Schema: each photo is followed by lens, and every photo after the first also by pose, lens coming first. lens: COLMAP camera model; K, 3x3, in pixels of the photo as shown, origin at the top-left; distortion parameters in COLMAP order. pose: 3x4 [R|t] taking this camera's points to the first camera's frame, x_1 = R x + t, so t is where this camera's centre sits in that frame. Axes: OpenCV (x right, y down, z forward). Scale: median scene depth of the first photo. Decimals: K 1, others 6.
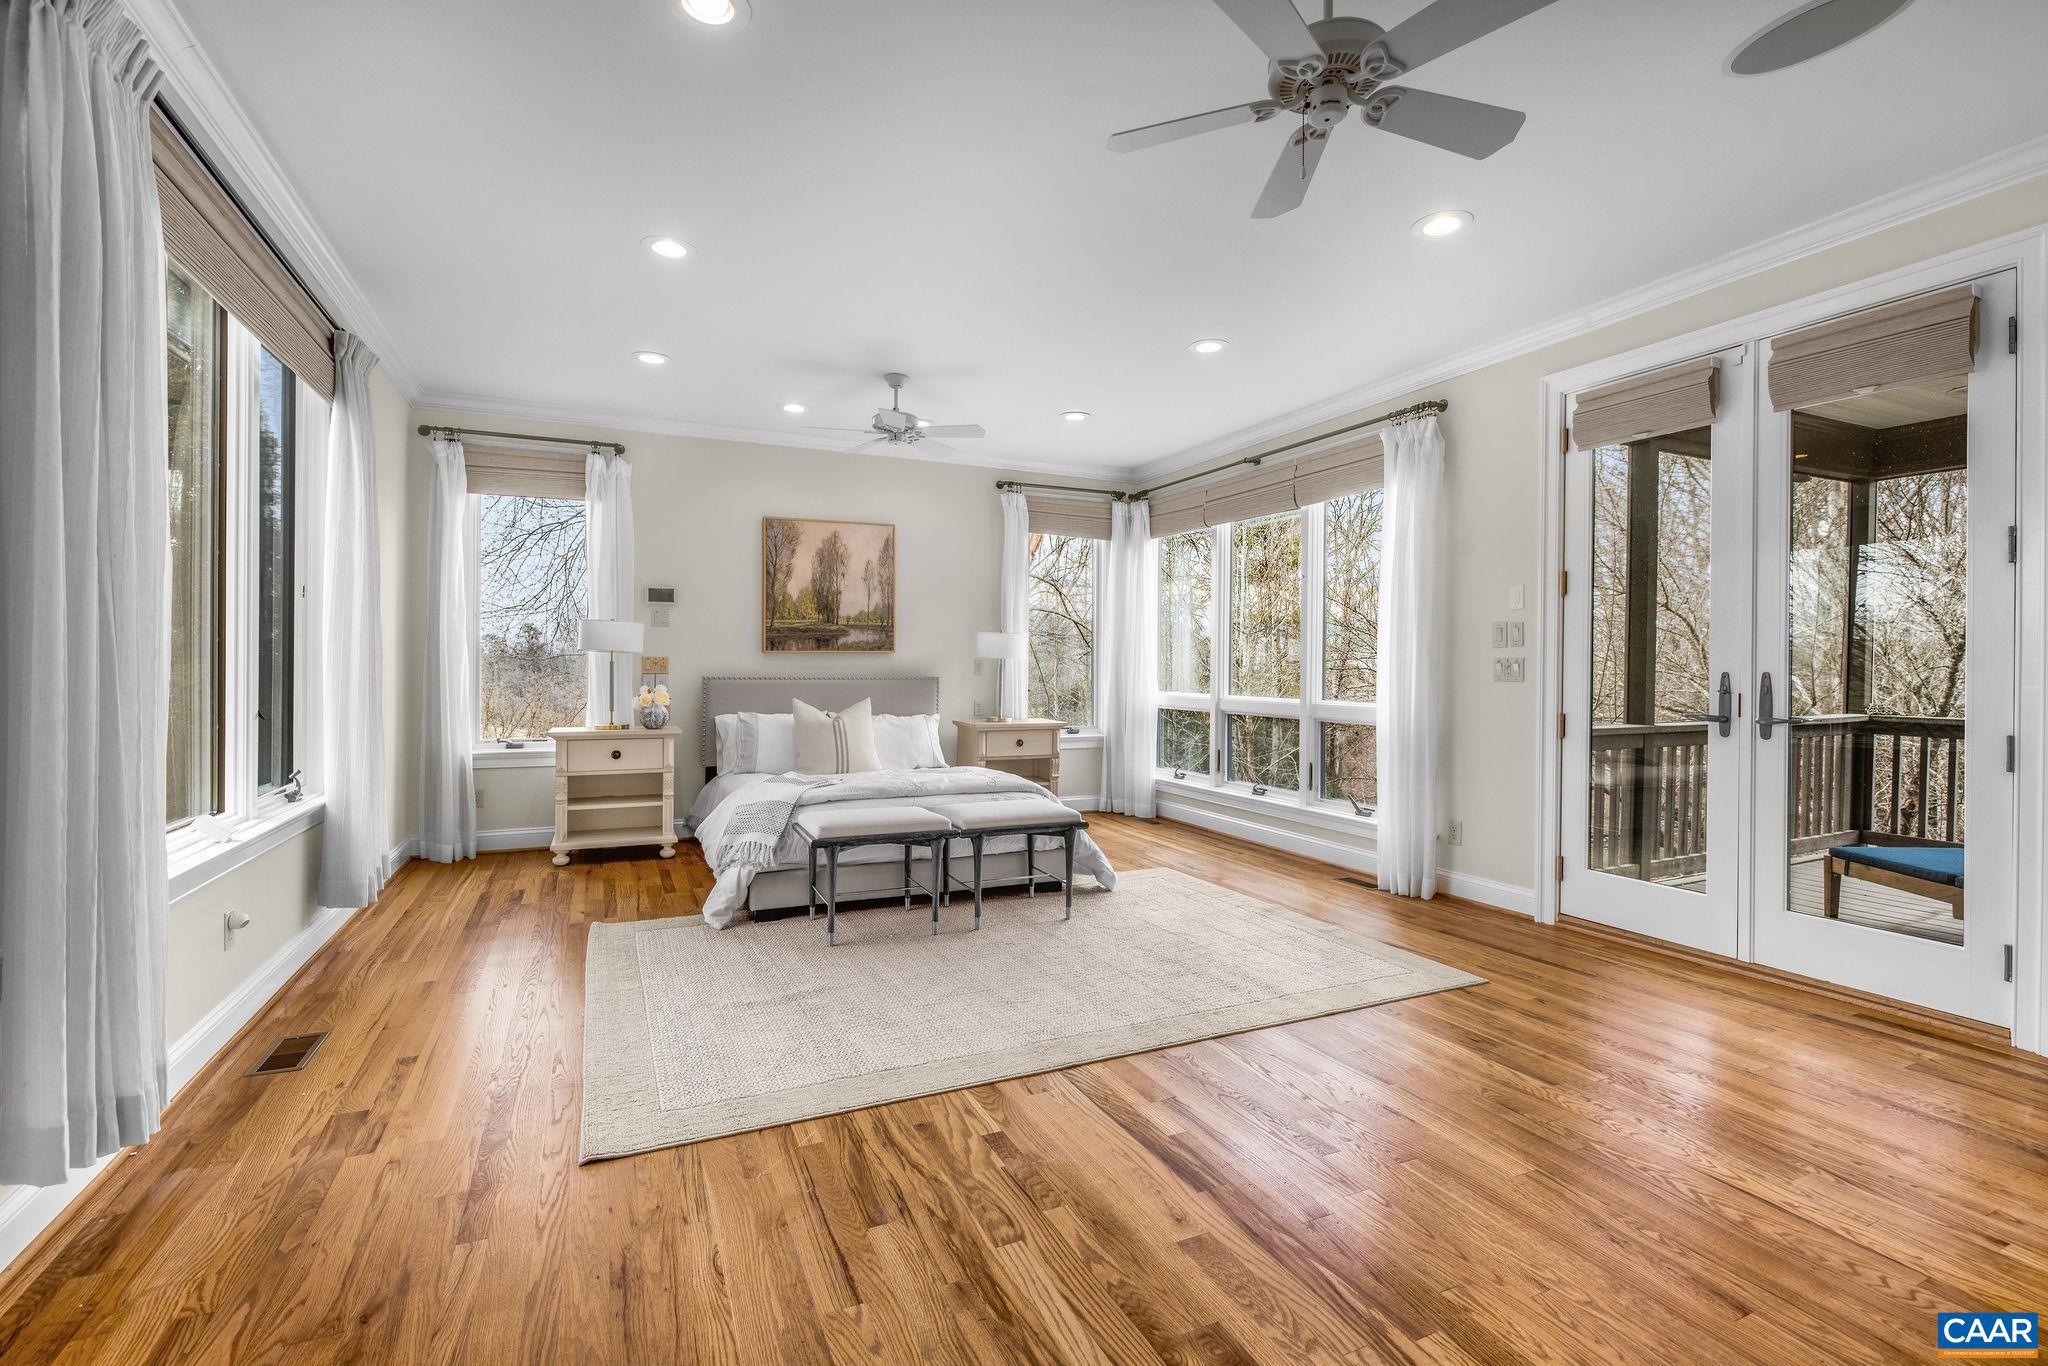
lens RADIAL K [[910.5, 0, 1014.1], [0, 910.5, 679.0], [0, 0, 1]] dist [-0.000486, -0.000234]
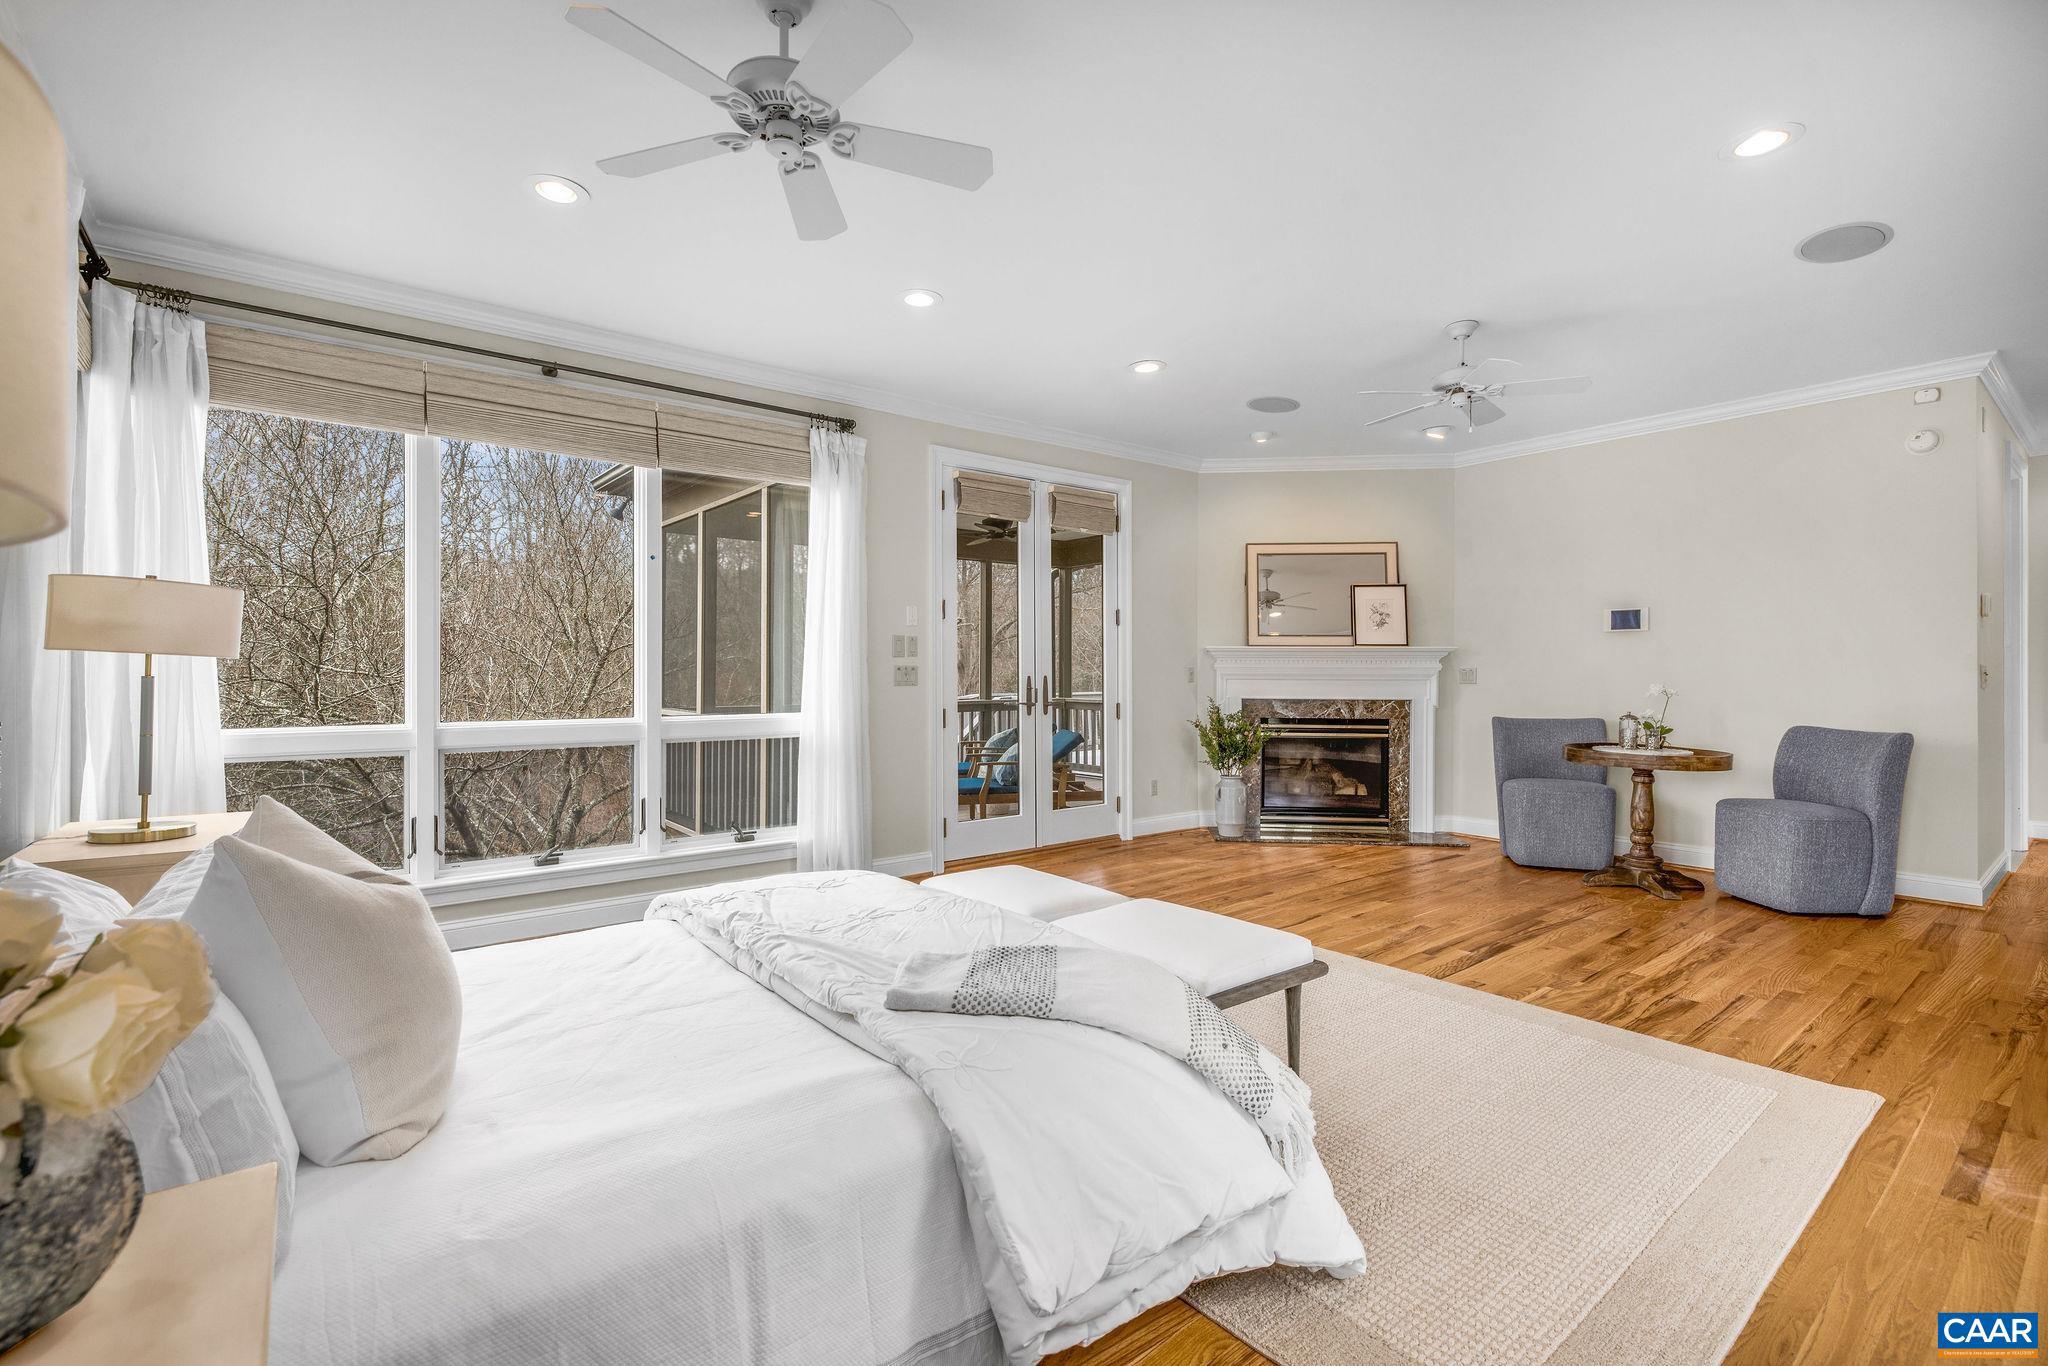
lens RADIAL K [[910.5, 0, 1014.1], [0, 910.5, 679.0], [0, 0, 1]] dist [-0.000486, -0.000234]
pose [[-0.240427, -0.012722, 0.970584, -1.006616], [0.013684, 0.999770, 0.016495, -0.036750], [-0.970571, 0.017248, -0.240197, 1.773235]]
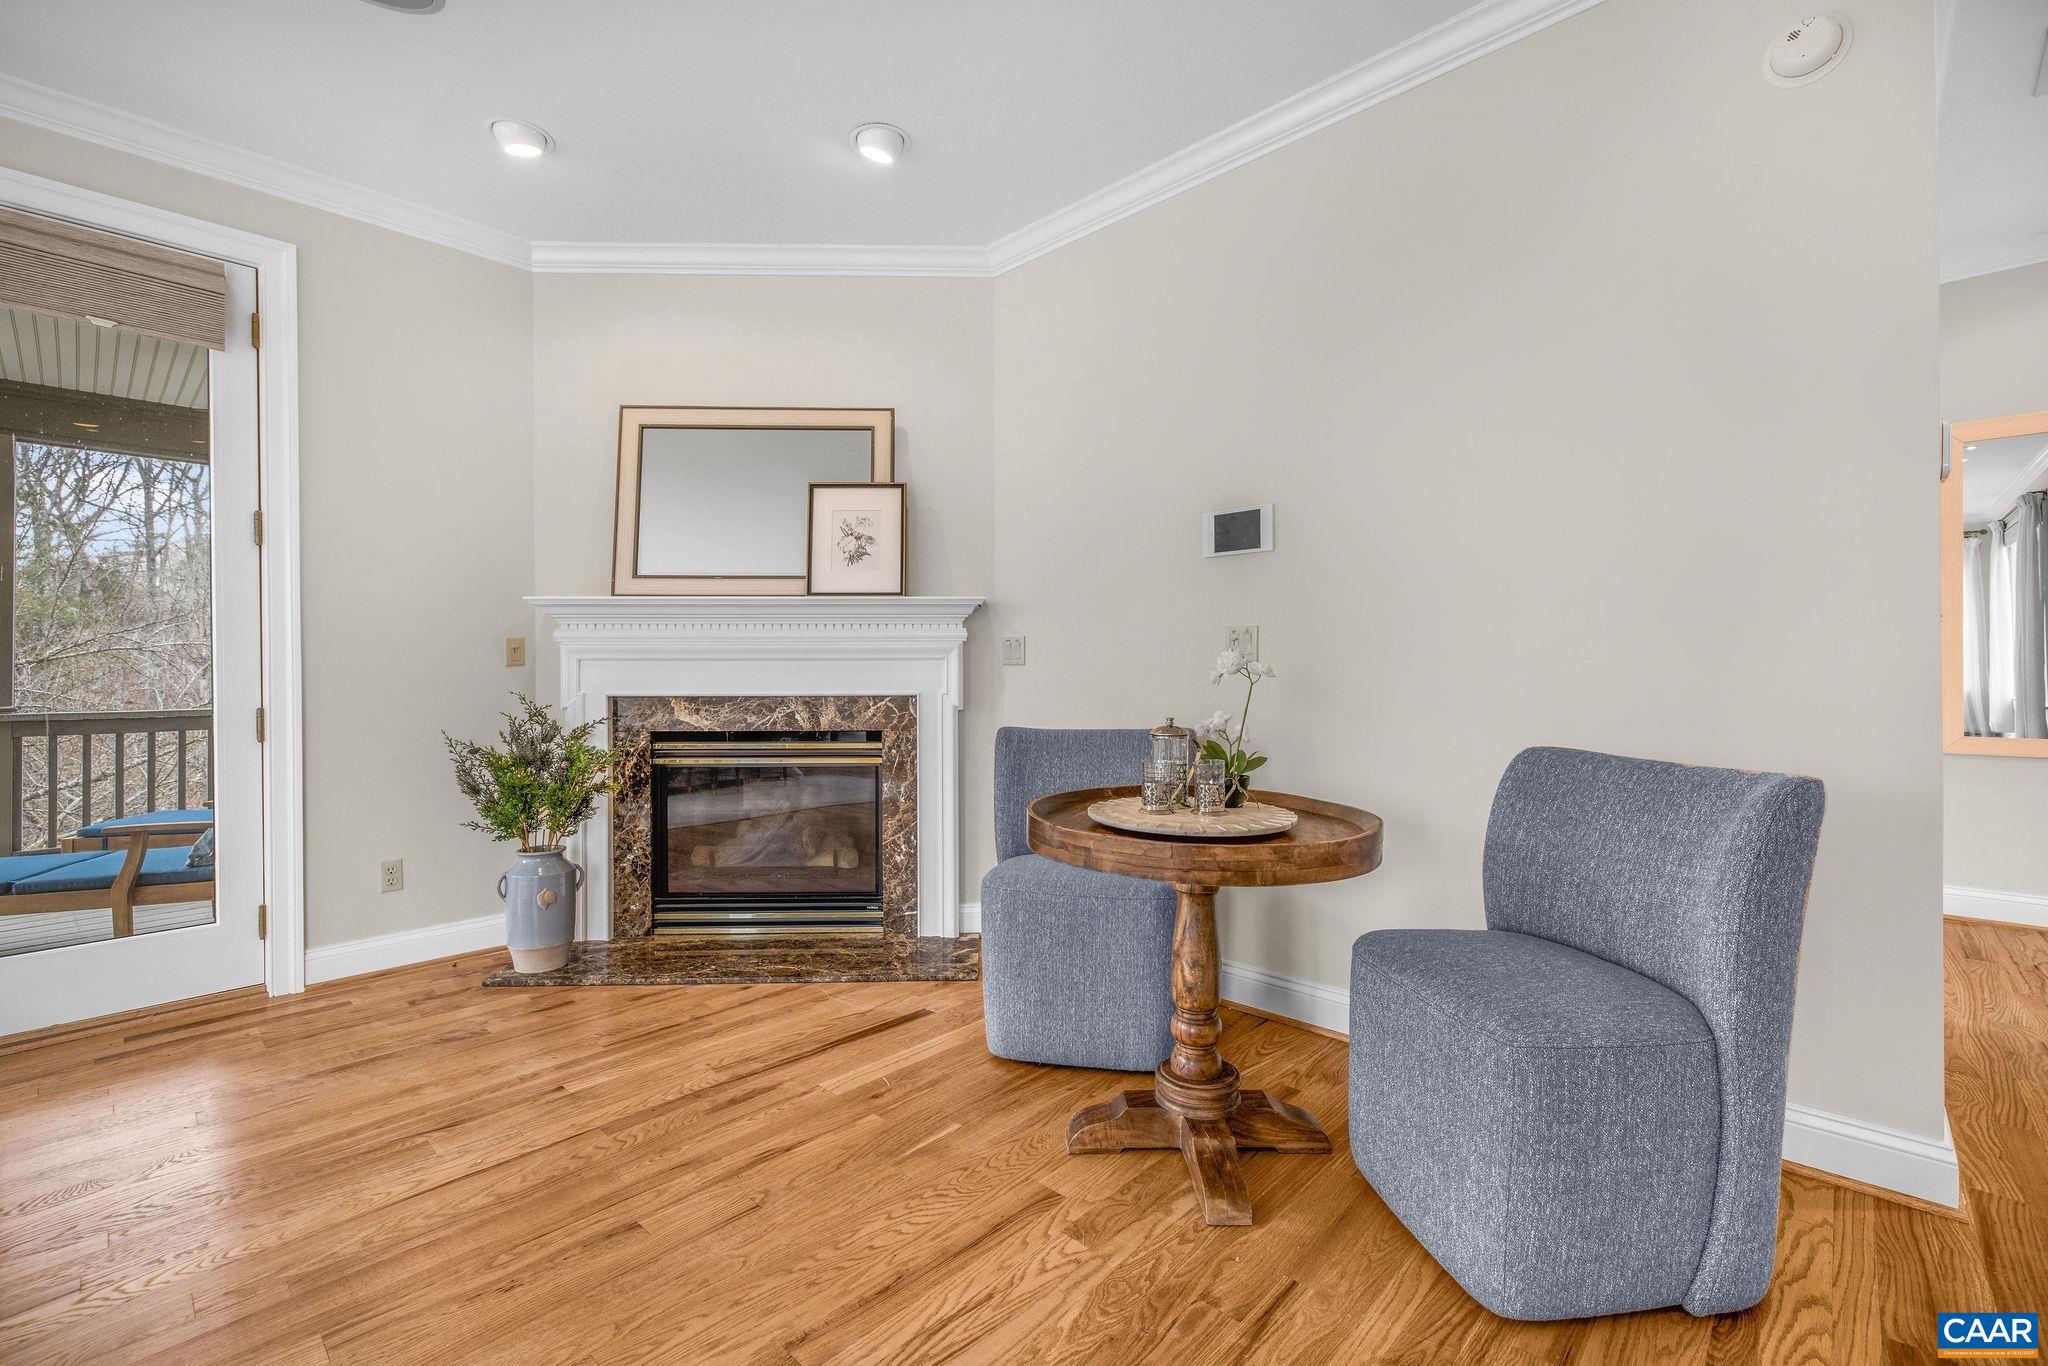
lens RADIAL K [[870.1, 0, 1015.8], [0, 870.1, 674.8], [0, 0, 1]] dist [0.001617, 0.000065]
pose [[-0.371637, -0.005340, 0.928363, -0.176264], [0.018989, 0.999731, 0.013352, 0.026788], [-0.928184, 0.022591, -0.371435, 0.553225]]
